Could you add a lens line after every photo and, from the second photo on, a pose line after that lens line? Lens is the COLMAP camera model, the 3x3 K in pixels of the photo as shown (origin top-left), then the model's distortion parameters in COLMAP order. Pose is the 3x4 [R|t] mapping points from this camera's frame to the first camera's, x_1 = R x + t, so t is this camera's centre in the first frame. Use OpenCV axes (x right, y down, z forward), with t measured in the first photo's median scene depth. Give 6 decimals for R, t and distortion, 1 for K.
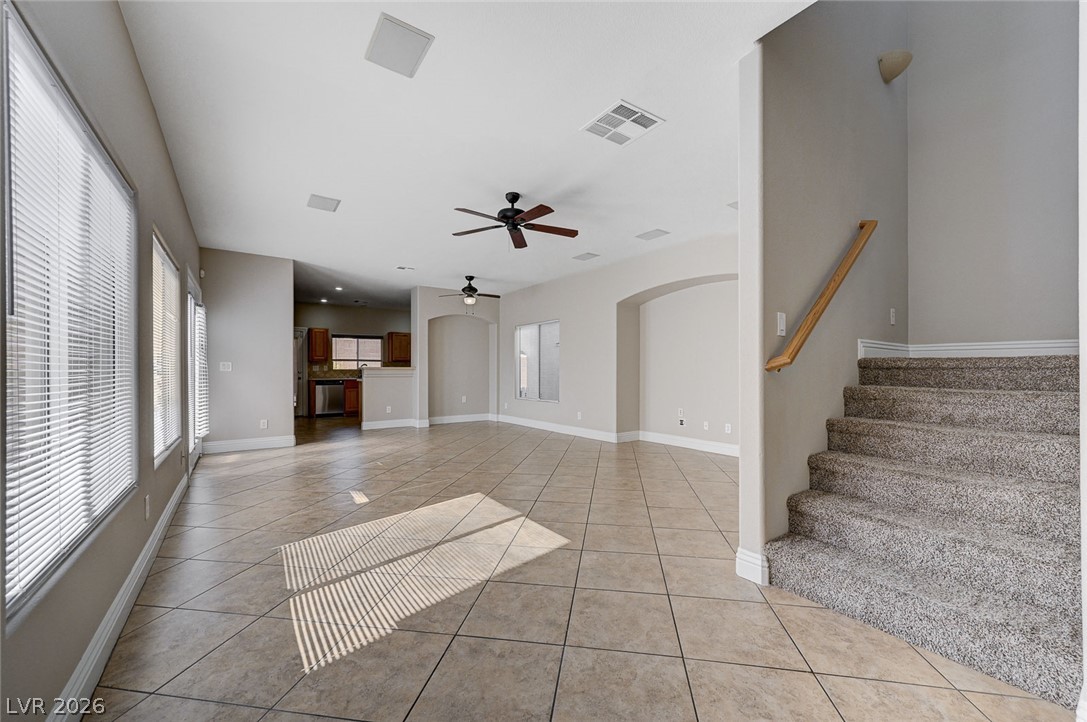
lens RADIAL K [[423.8, 0, 552.9], [0, 423.8, 366.2], [0, 0, 1]] dist [-0.002650, 0.000149]
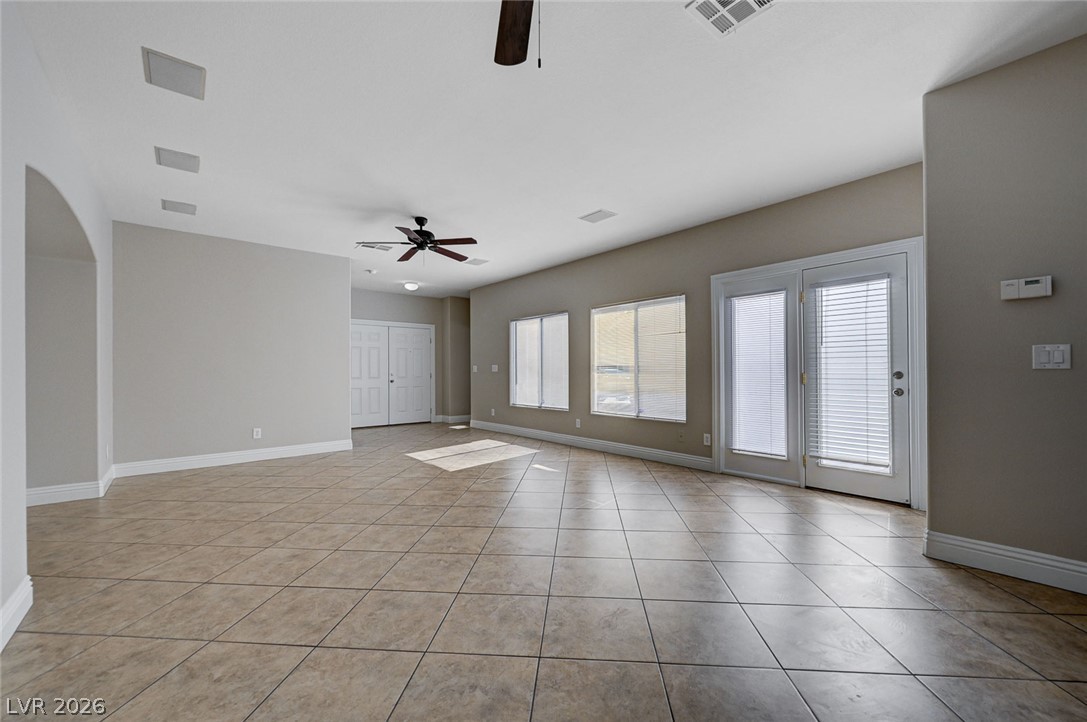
lens RADIAL K [[423.8, 0, 546.6], [0, 423.8, 371.6], [0, 0, 1]] dist [-0.002650, 0.000149]
pose [[-0.997239, 0.008309, -0.073789, -0.184866], [0.009042, 0.999913, -0.009612, 0.012057], [0.073703, -0.010253, -0.997228, 1.153846]]
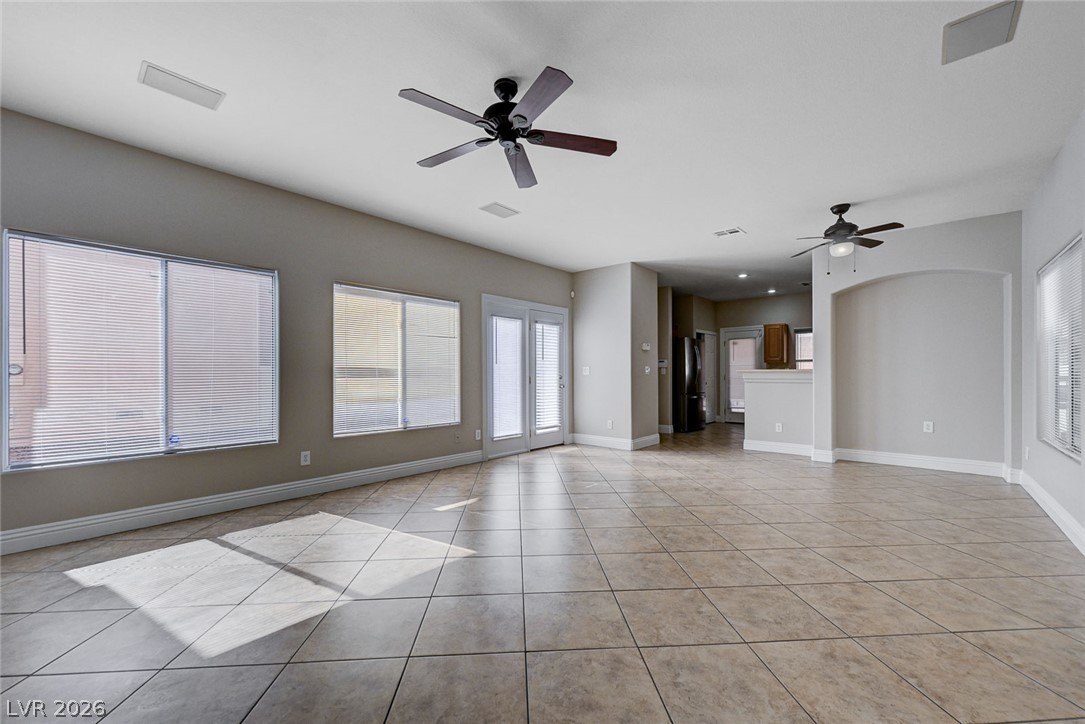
lens RADIAL K [[435.3, 0, 544.6], [0, 435.3, 364.7], [0, 0, 1]] dist [0.007531, -0.000288]
pose [[0.217570, -0.020620, -0.975827, 0.281517], [0.010166, 0.999770, -0.018860, 0.005098], [0.975992, -0.005816, 0.217730, 0.489658]]
